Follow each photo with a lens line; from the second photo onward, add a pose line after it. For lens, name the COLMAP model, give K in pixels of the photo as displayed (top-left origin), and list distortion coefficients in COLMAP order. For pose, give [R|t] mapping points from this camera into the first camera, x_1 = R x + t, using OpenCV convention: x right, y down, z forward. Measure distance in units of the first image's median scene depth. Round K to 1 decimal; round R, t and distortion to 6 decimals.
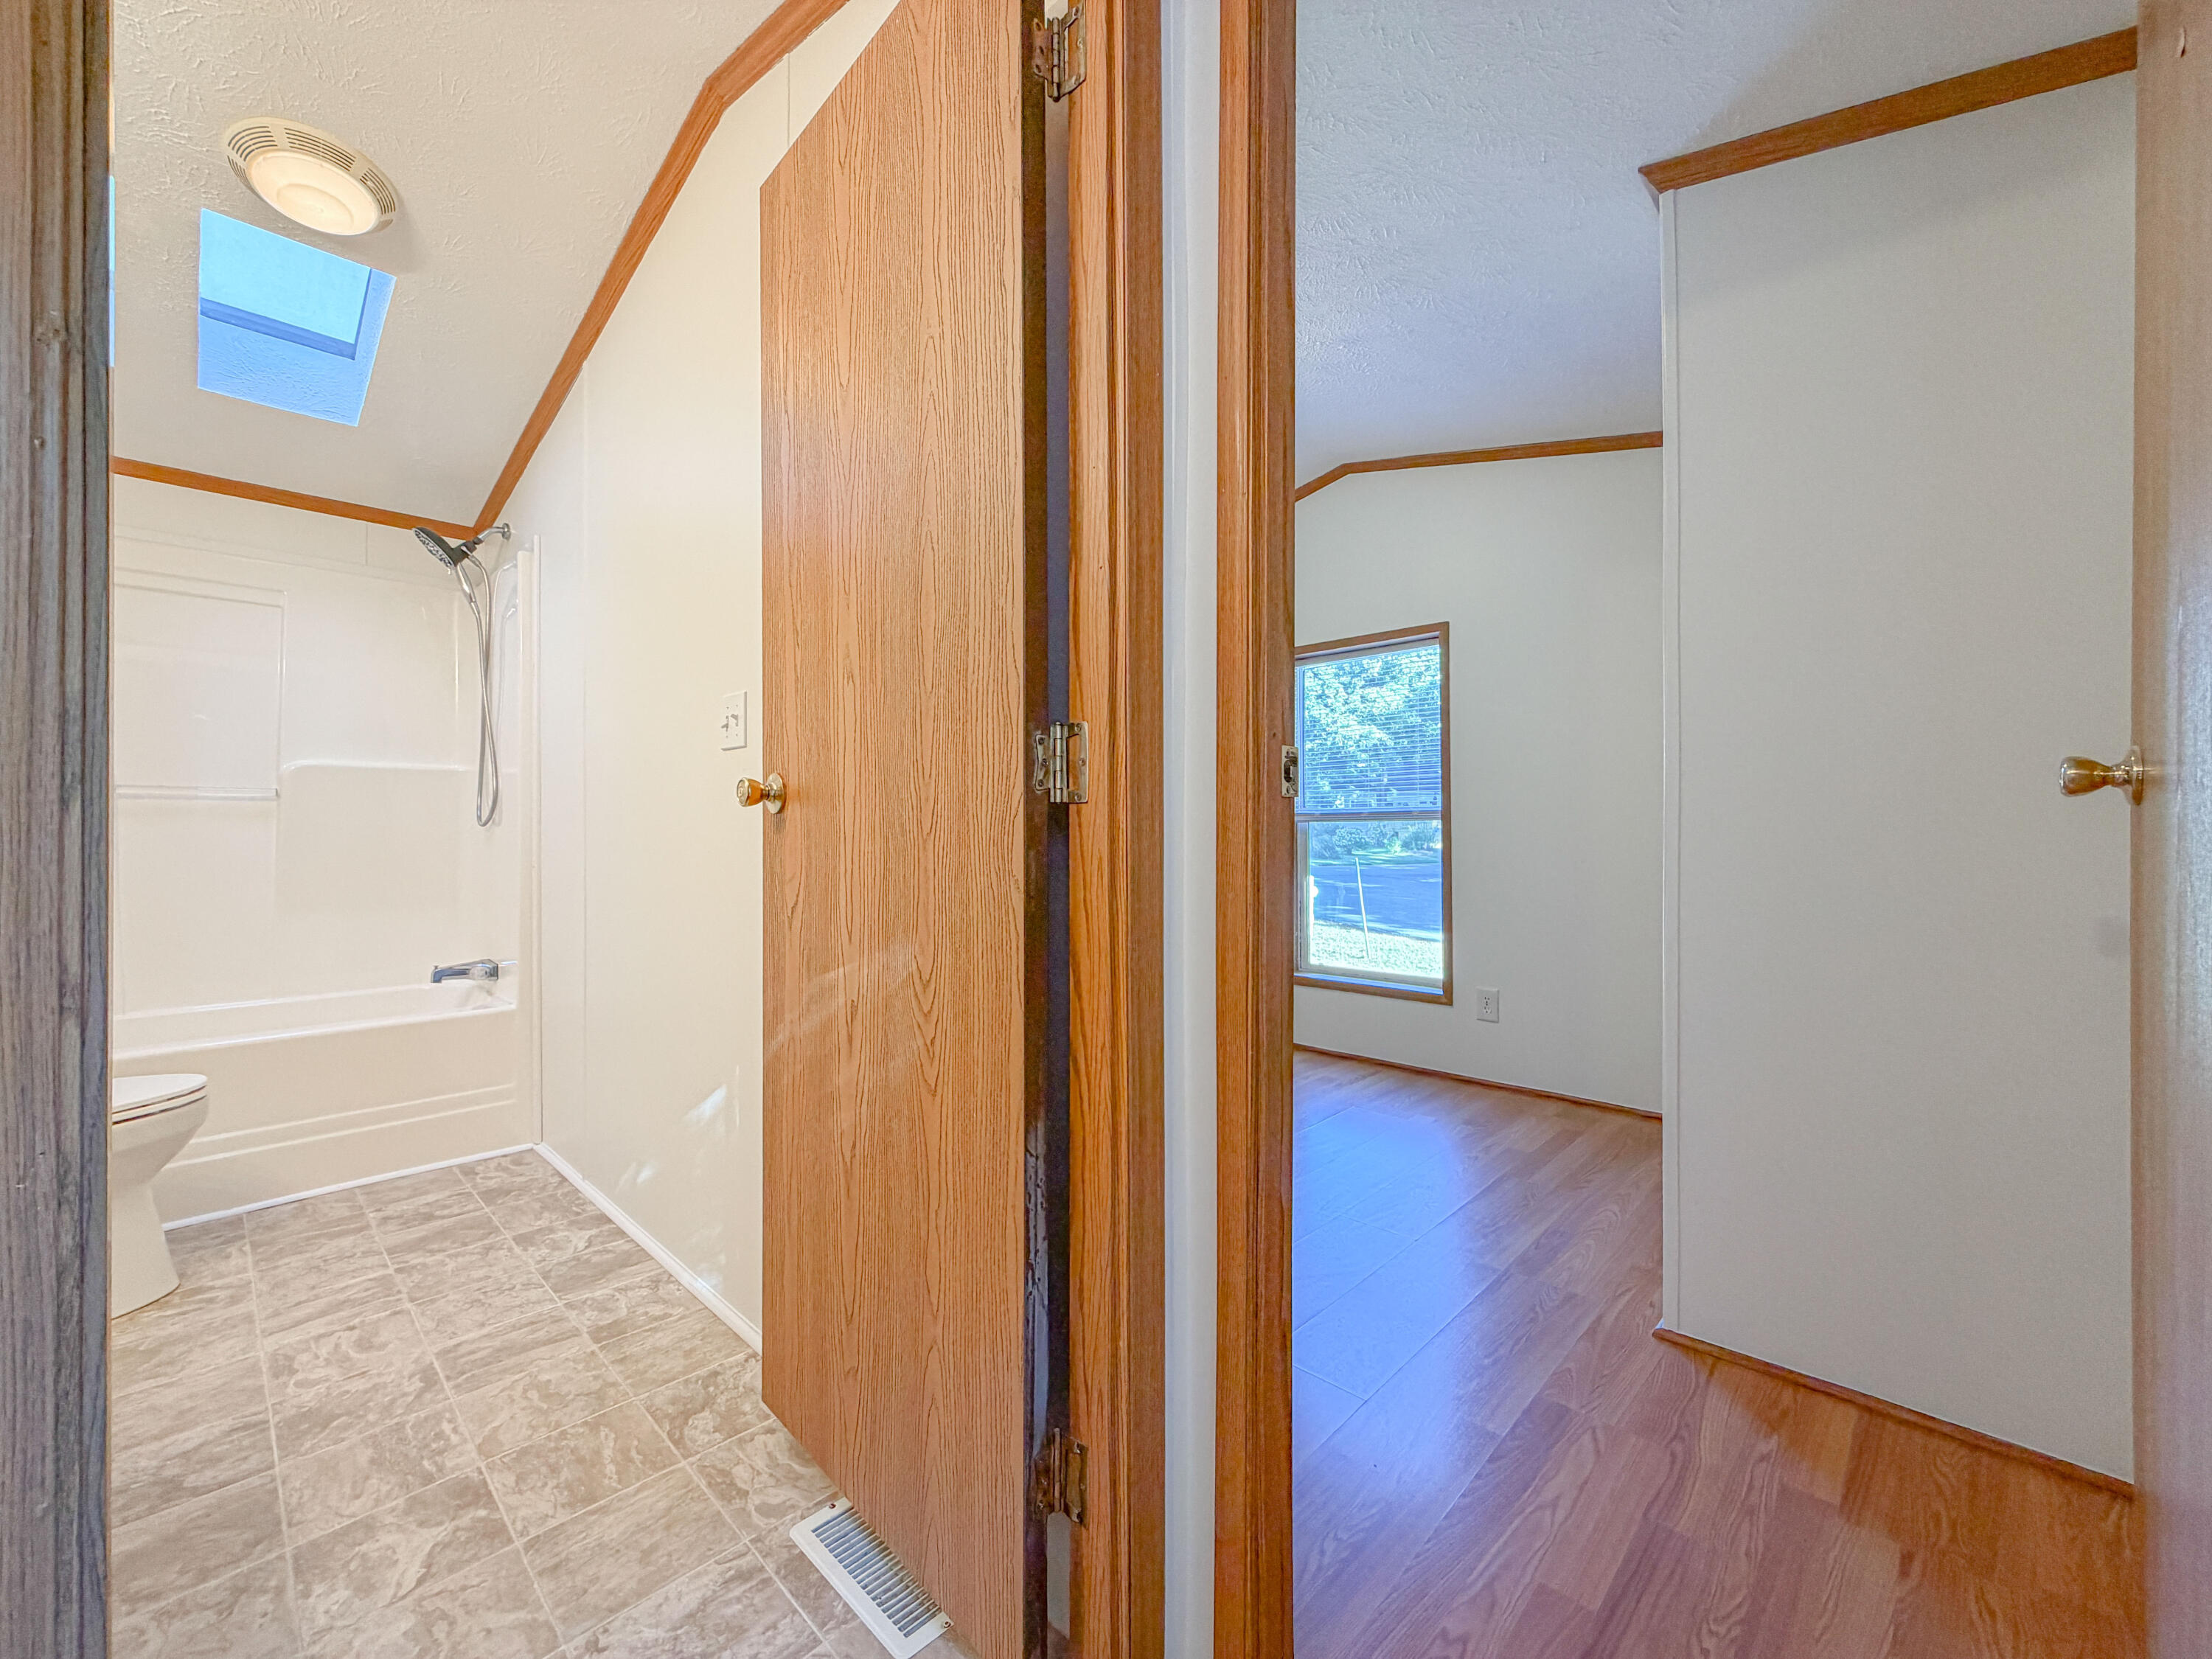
lens RADIAL K [[880.4, 0, 1101.5], [0, 880.4, 827.9], [0, 0, 1]] dist [-0.000771, 0.000472]
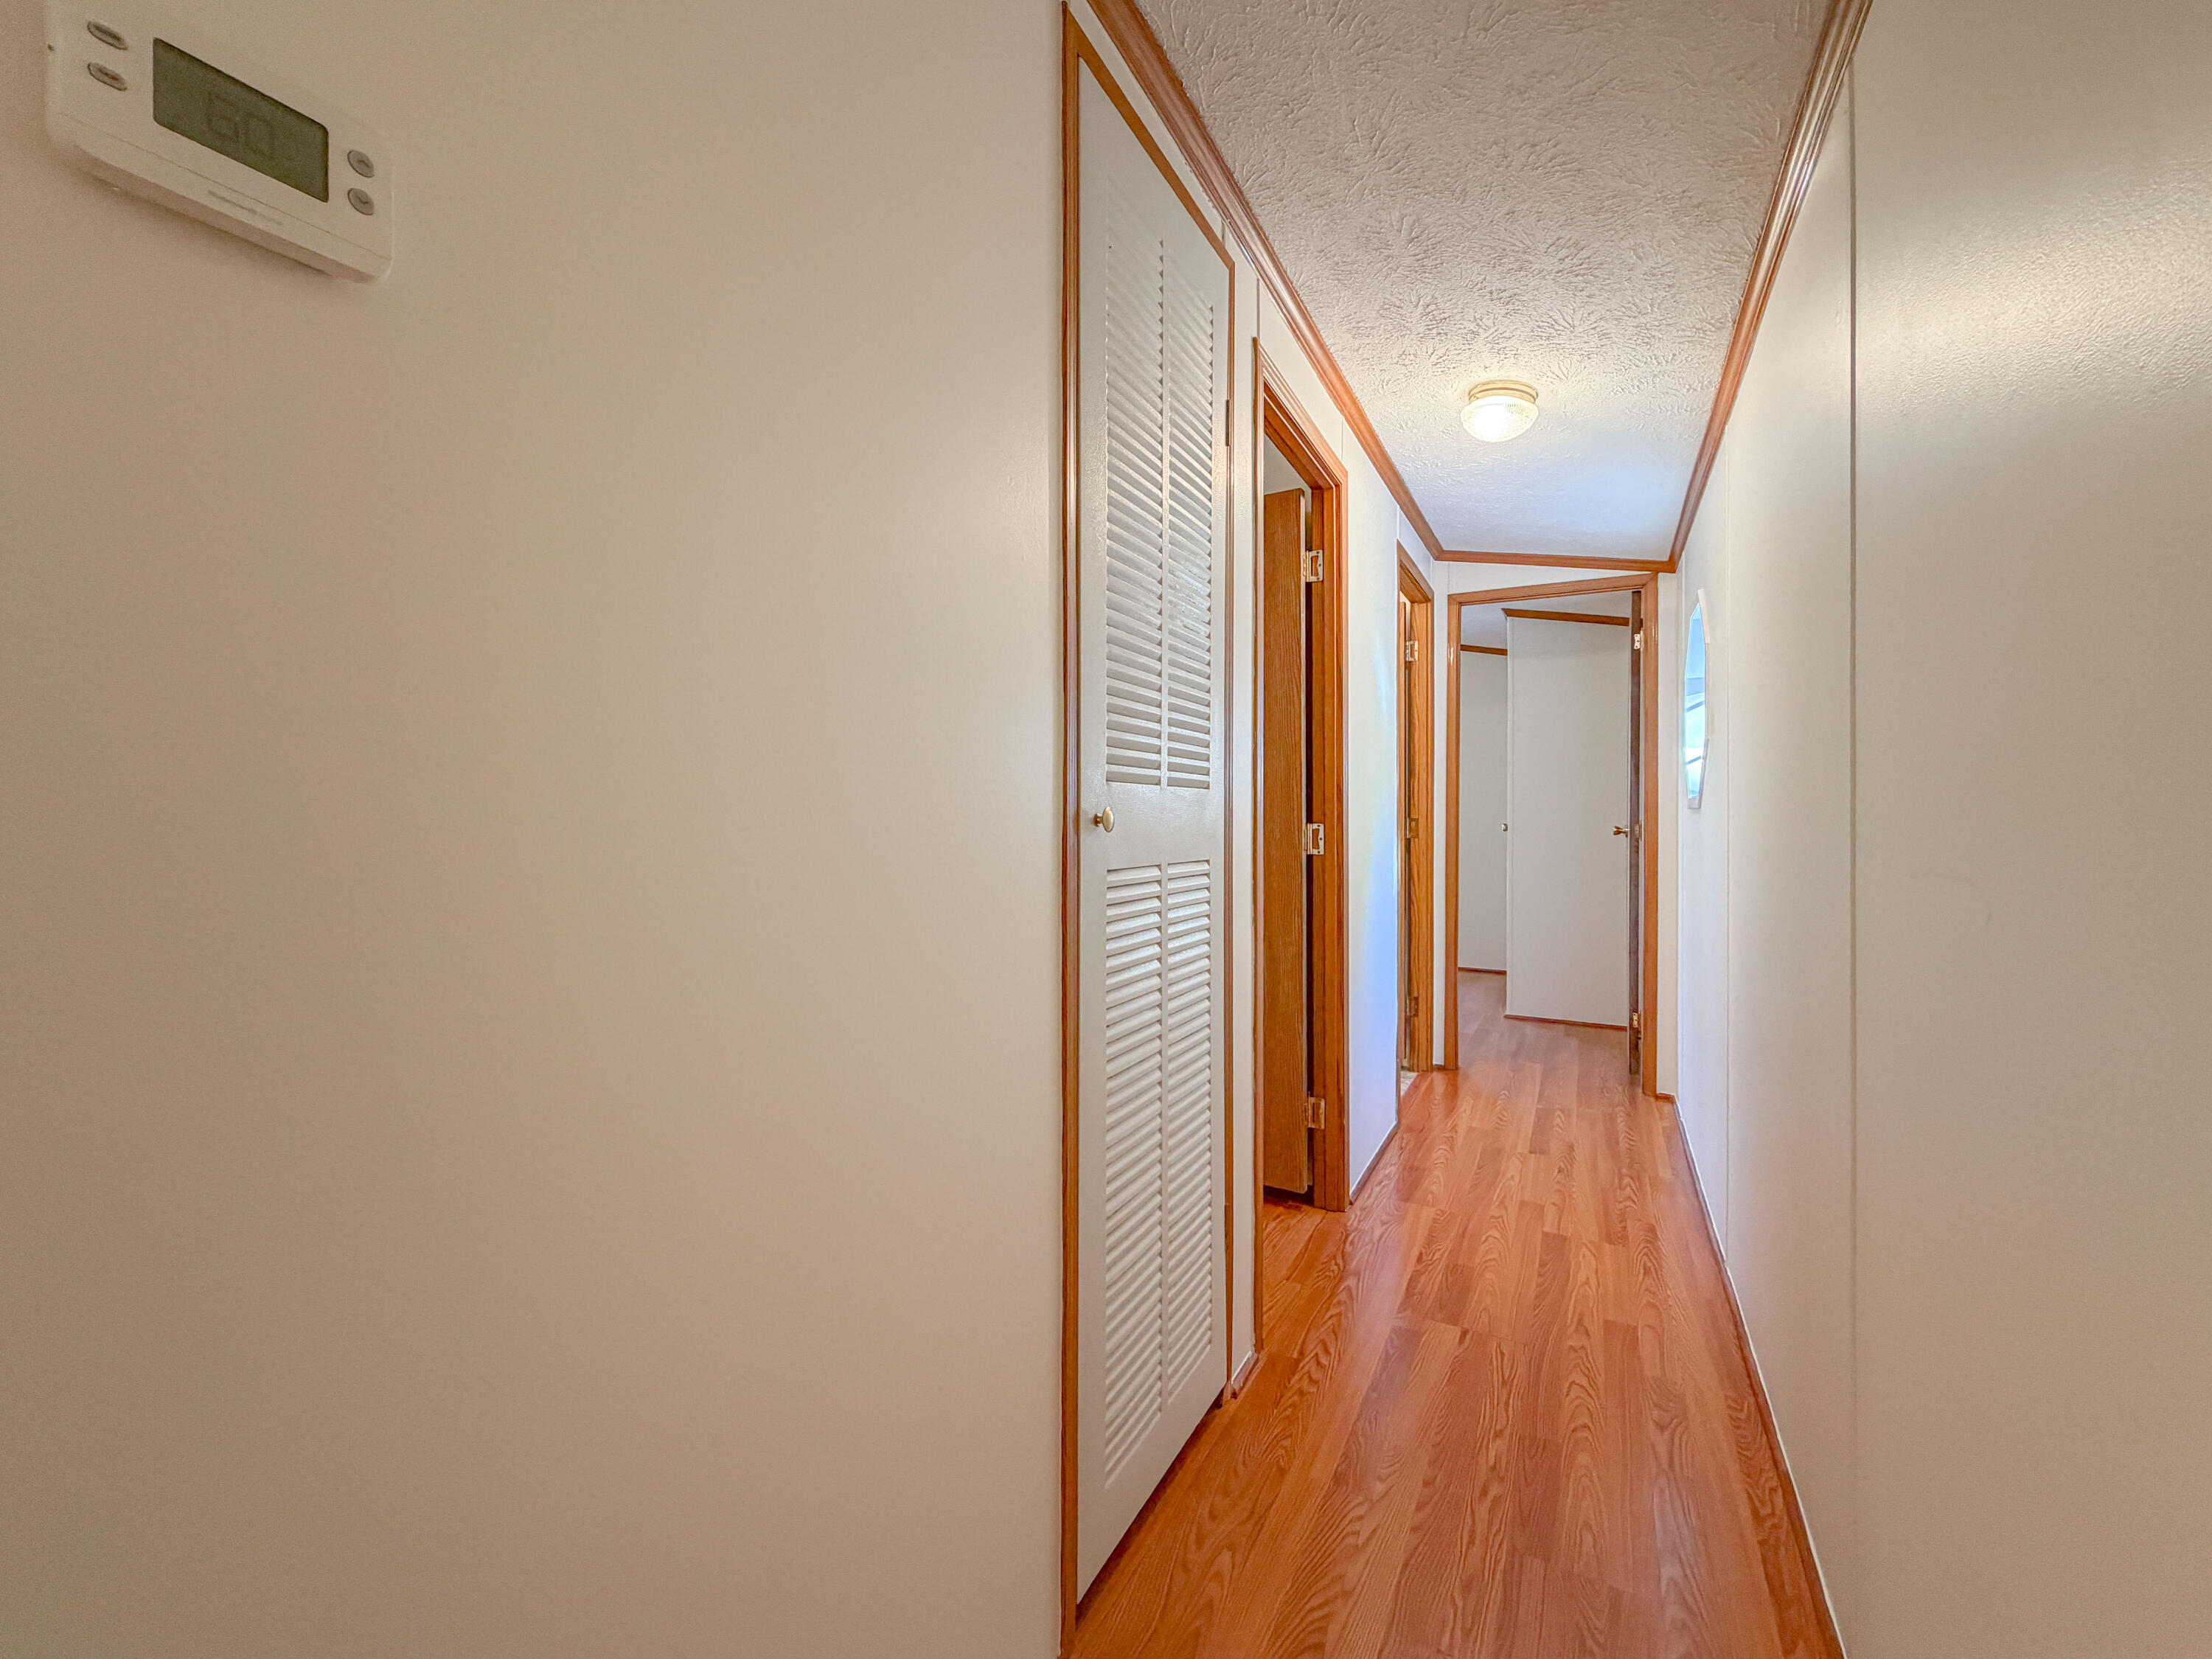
lens RADIAL K [[880.4, 0, 1101.5], [0, 880.4, 827.9], [0, 0, 1]] dist [-0.000771, 0.000472]
pose [[0.963725, 0.003350, 0.266878, -1.339904], [-0.006225, 0.999931, 0.009927, -0.065319], [-0.266826, -0.011228, 0.963679, -1.348446]]
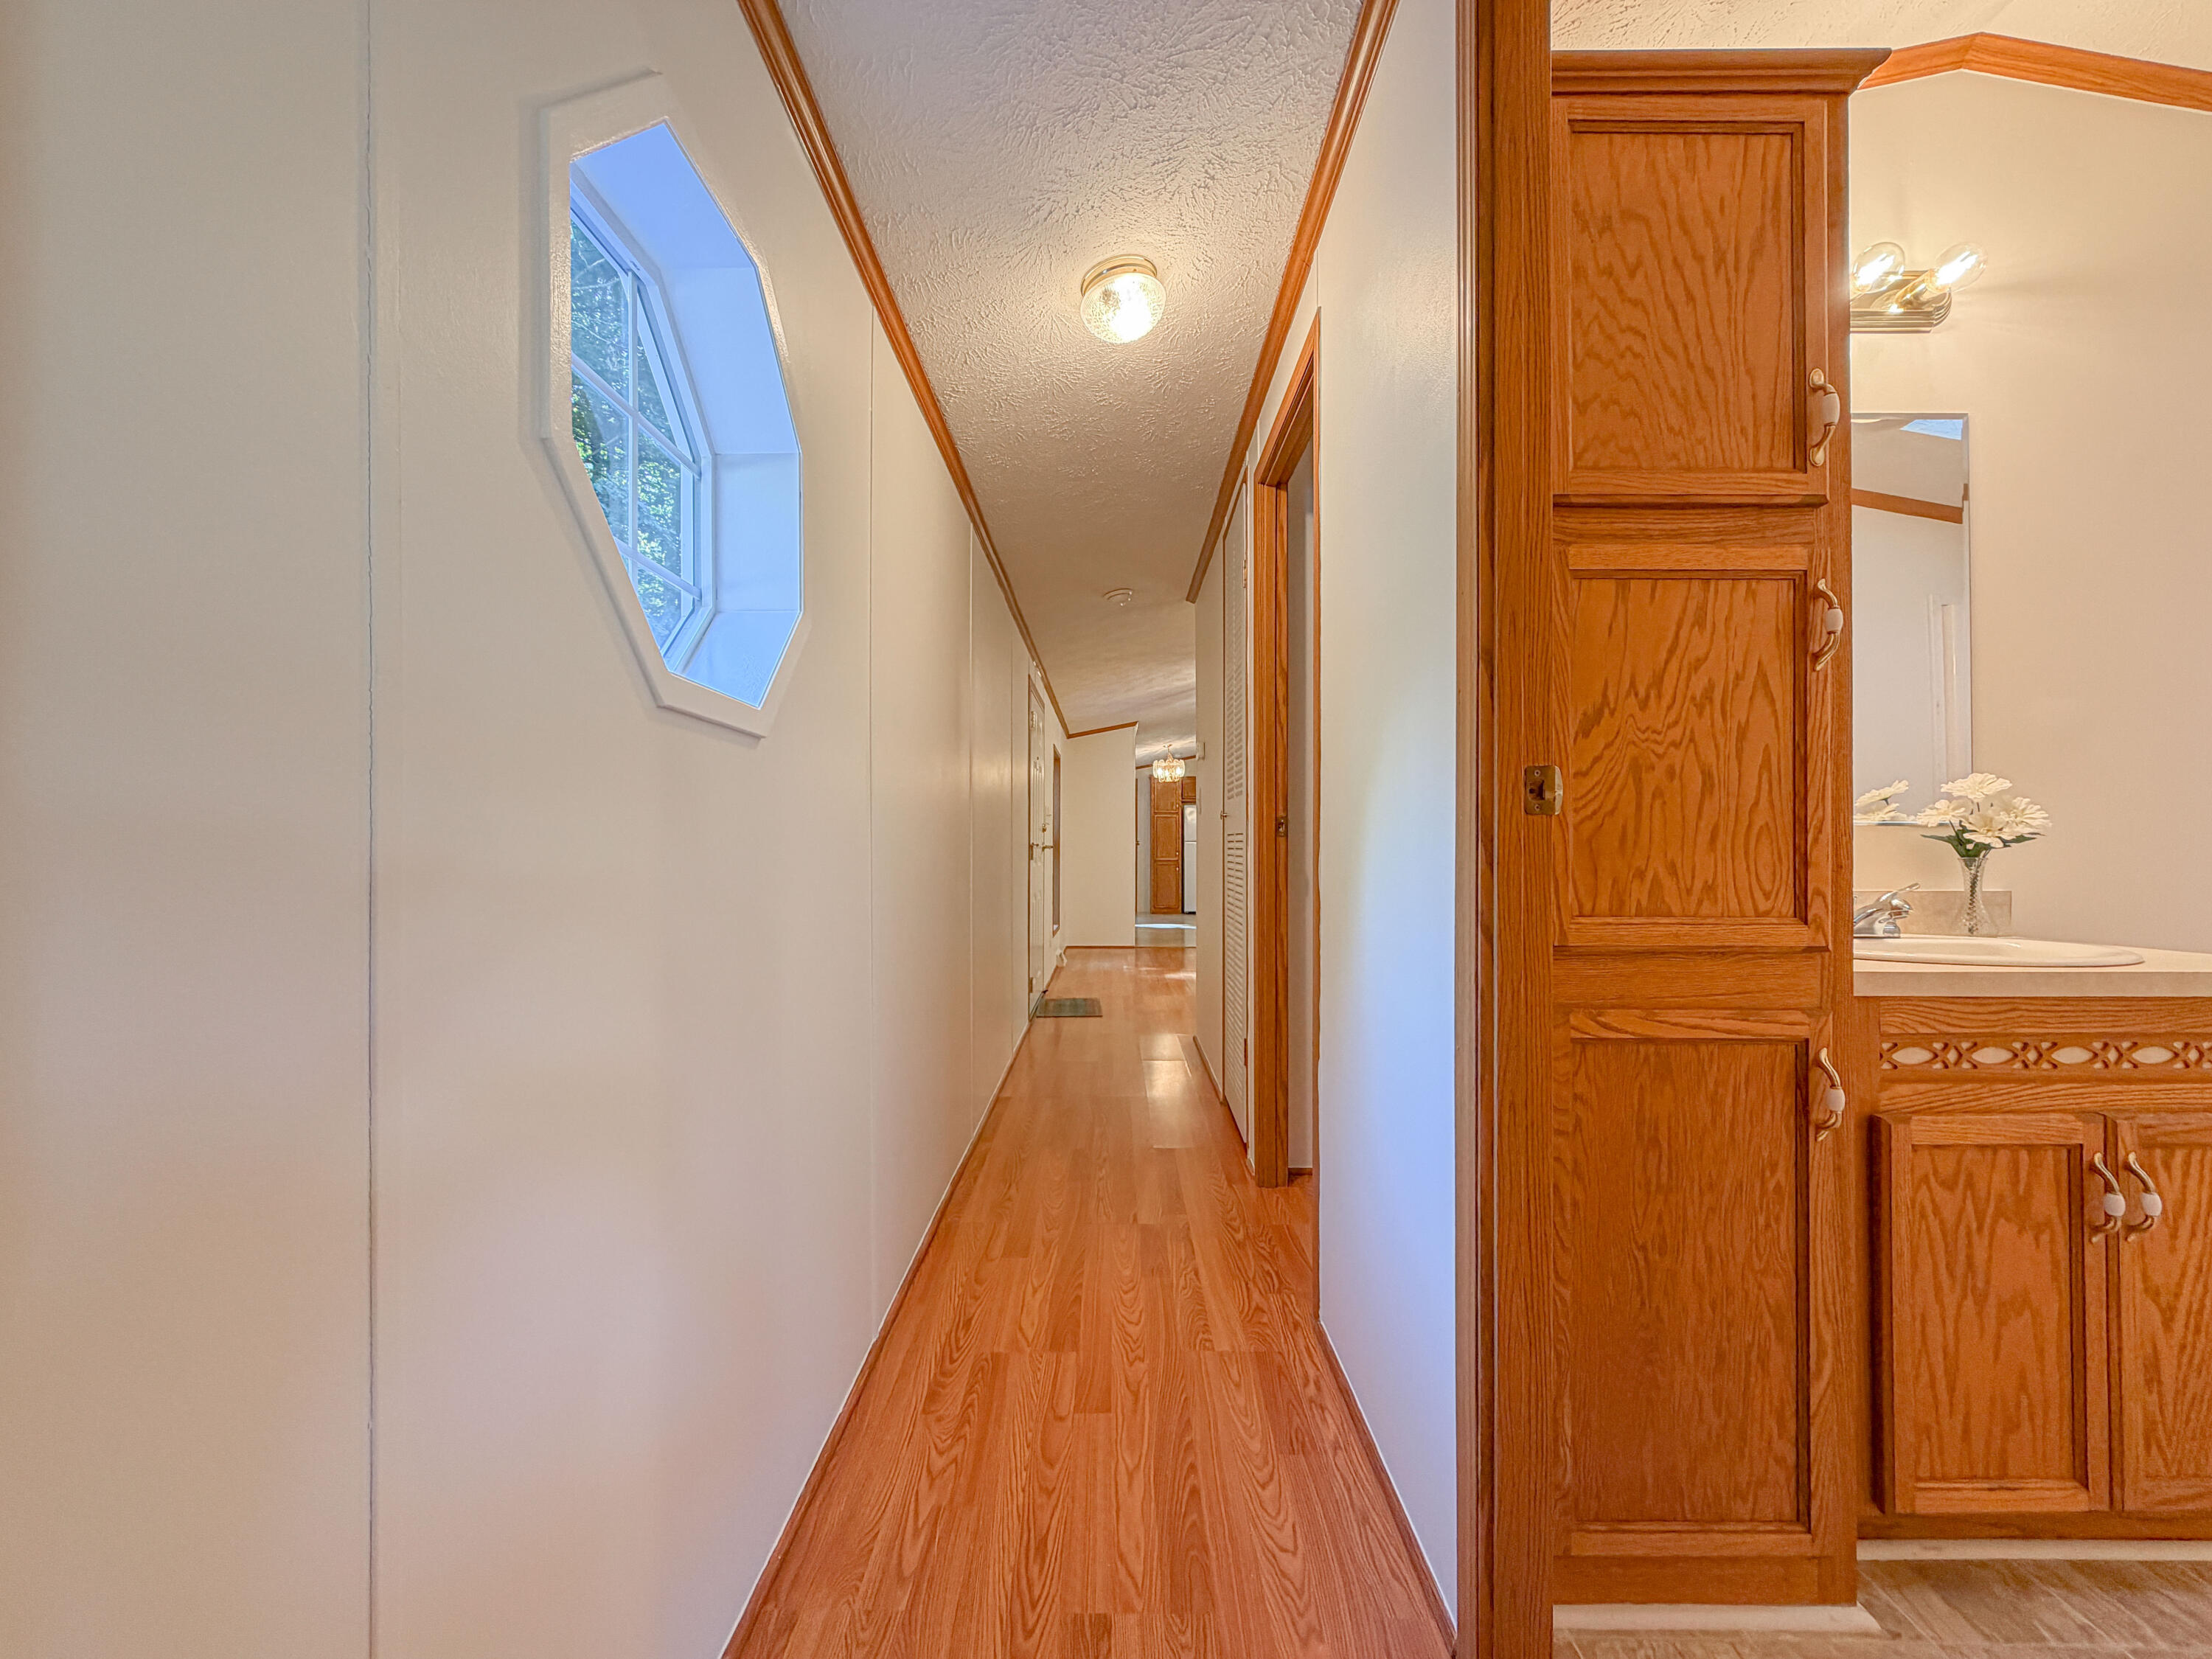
lens RADIAL K [[880.4, 0, 1101.5], [0, 880.4, 827.9], [0, 0, 1]] dist [-0.000771, 0.000472]
pose [[-0.723366, -0.010931, -0.690378, 0.308632], [0.008058, 0.999673, -0.024271, -0.001397], [0.690418, -0.023120, -0.723041, 0.472421]]
